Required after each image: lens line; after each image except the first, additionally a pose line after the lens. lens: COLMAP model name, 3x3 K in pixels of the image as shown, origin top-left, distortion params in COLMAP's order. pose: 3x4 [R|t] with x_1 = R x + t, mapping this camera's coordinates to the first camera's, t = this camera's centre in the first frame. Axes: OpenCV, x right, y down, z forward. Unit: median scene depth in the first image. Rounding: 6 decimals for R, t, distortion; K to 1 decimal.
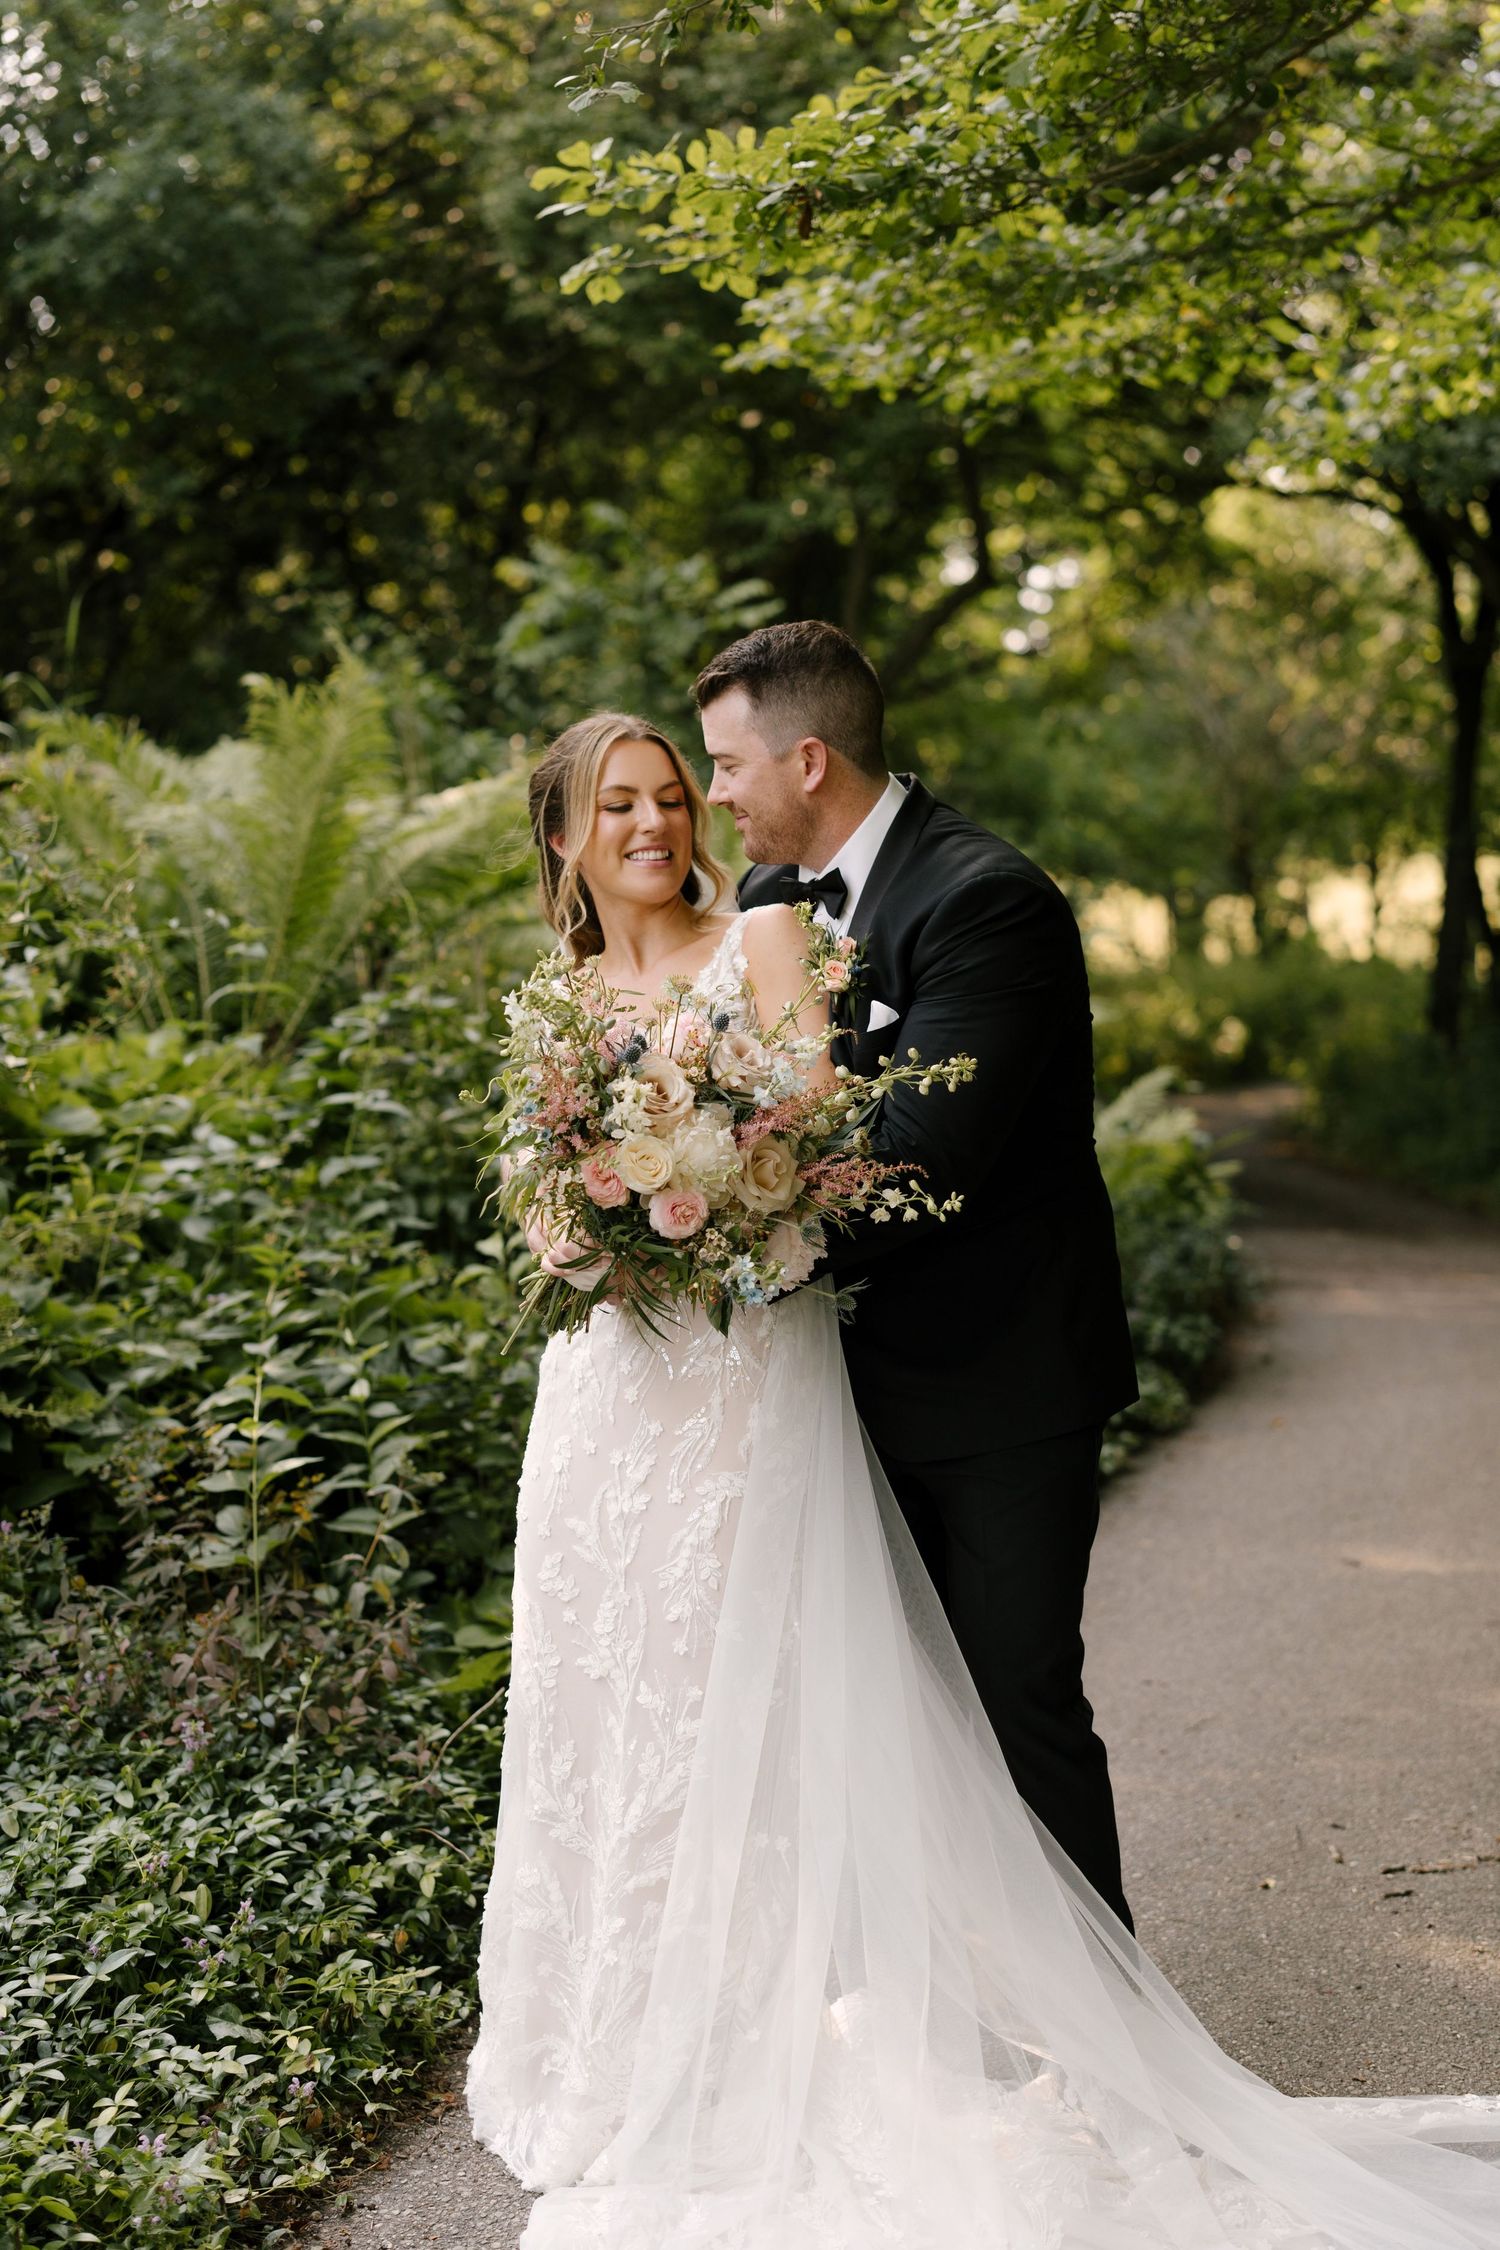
lens RADIAL K [[3230.6, 0, 754.6], [0, 3230.6, 1178.2], [0, 0, 1]] dist [0.025419, 0.017051]
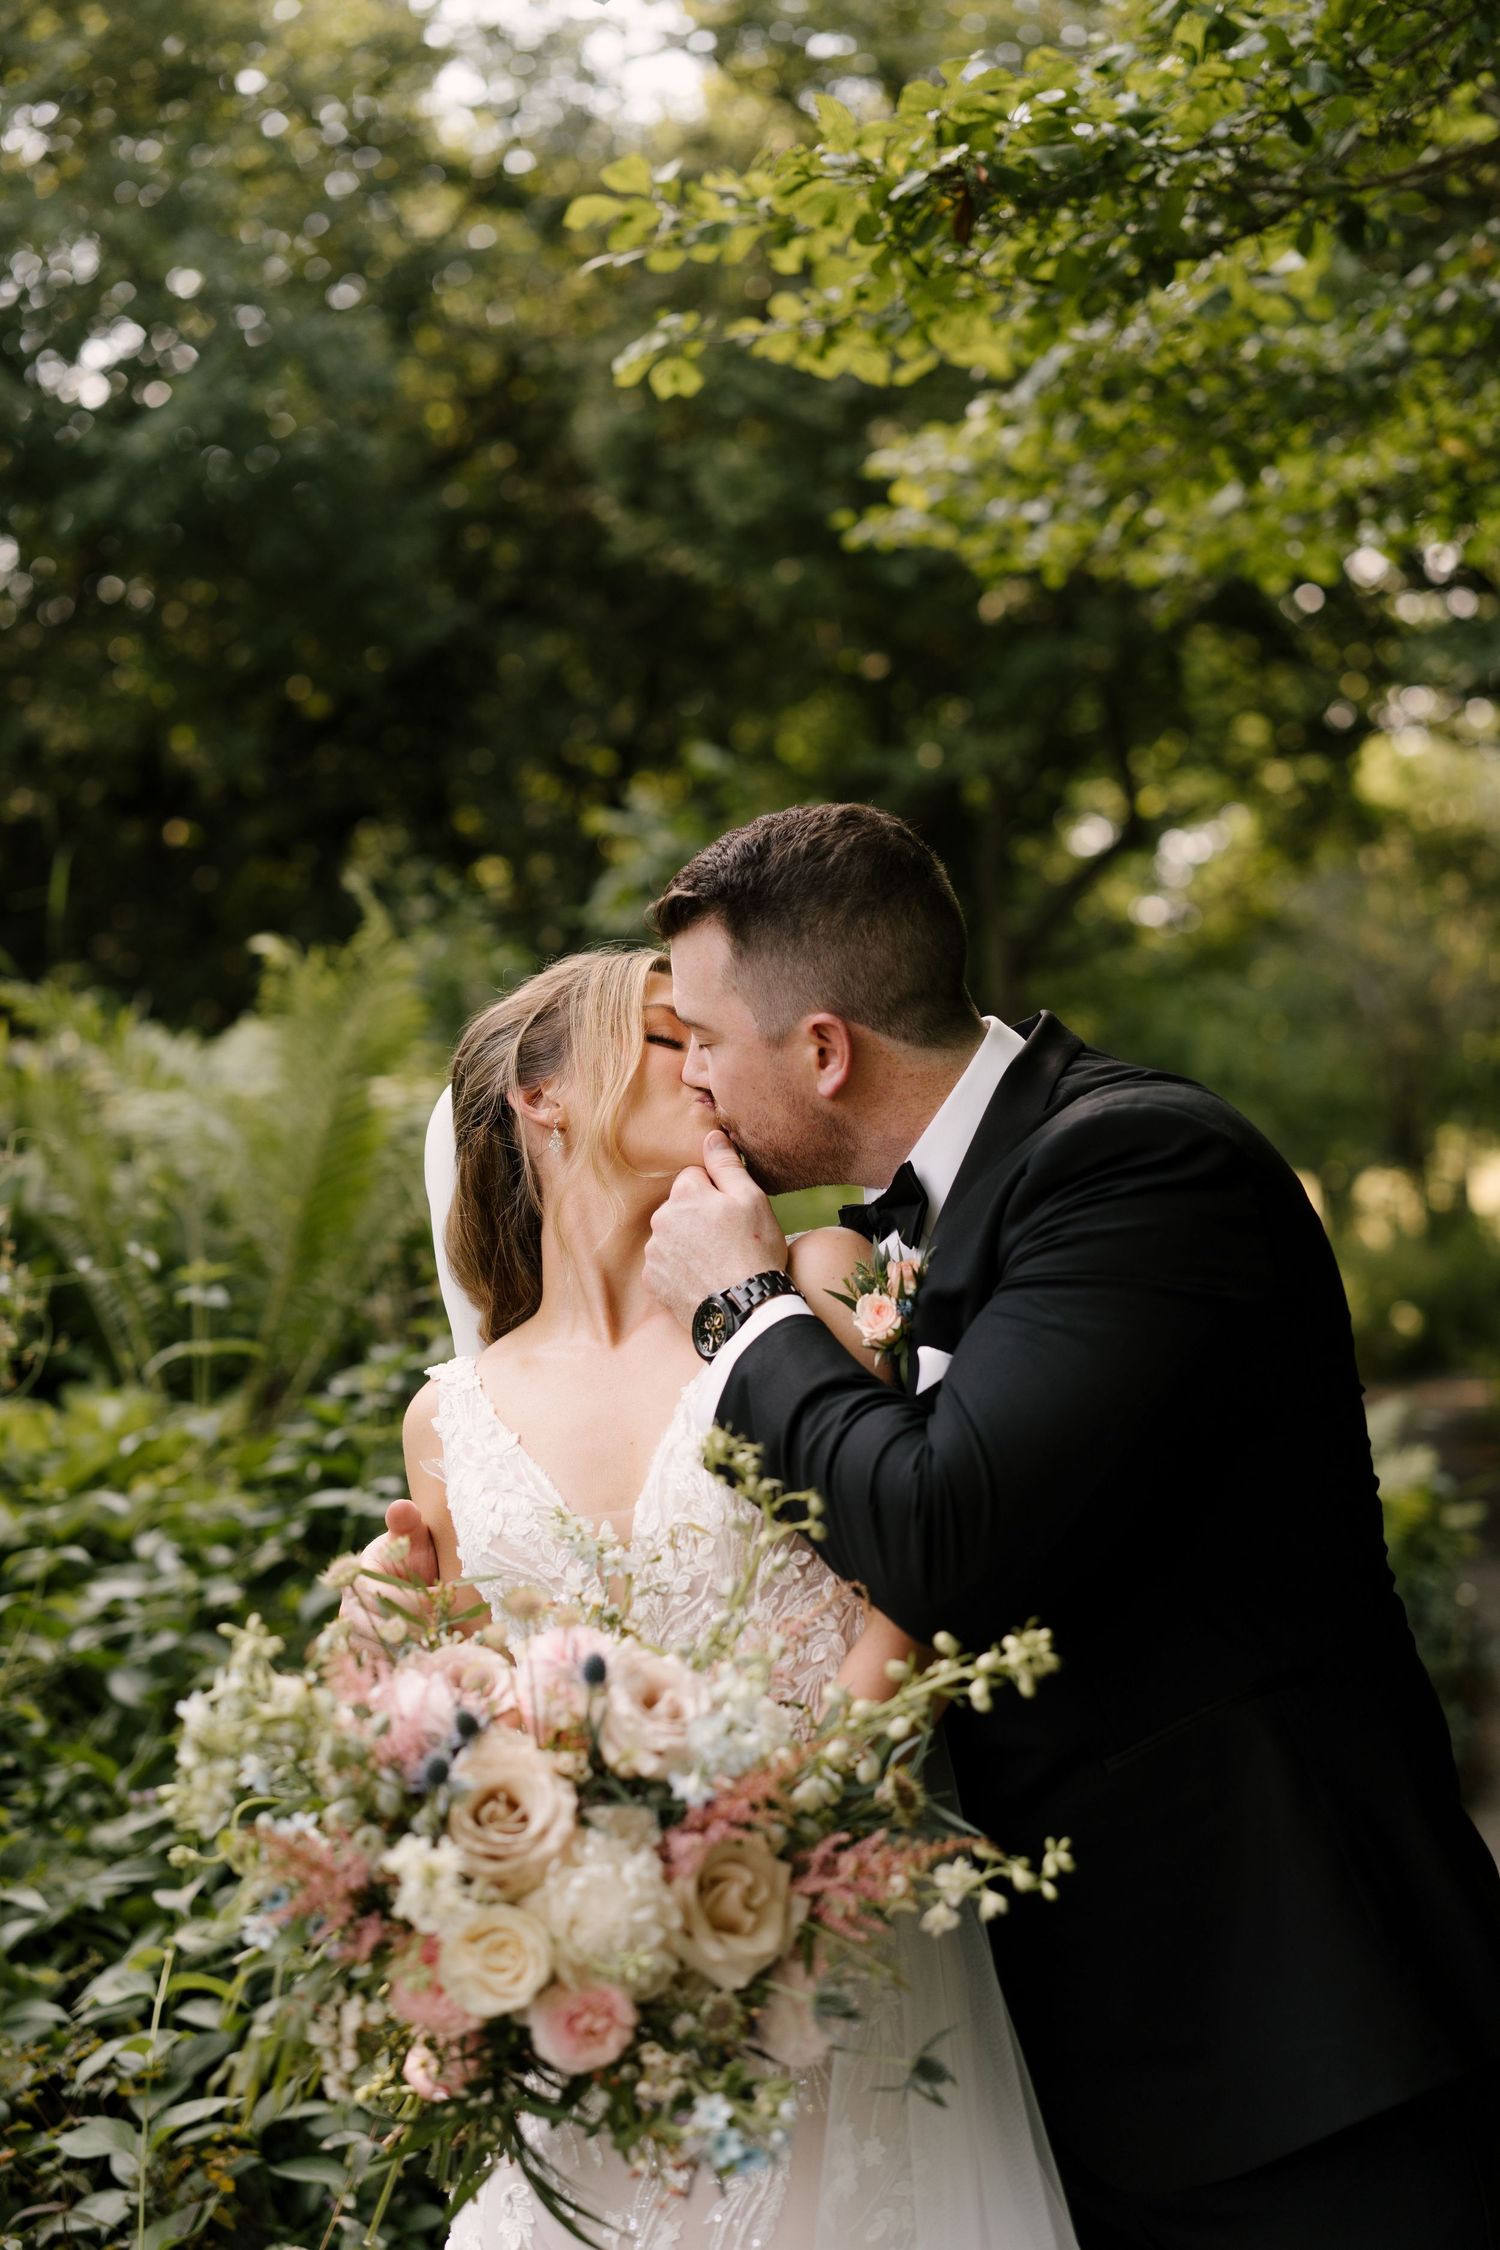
lens RADIAL K [[3230.6, 0, 754.6], [0, 3230.6, 1178.2], [0, 0, 1]] dist [0.025419, 0.017051]
pose [[0.999112, -0.014978, -0.039379, -0.002984], [0.011514, 0.996161, -0.086783, -0.031096], [0.040527, 0.086252, 0.995449, 0.264105]]
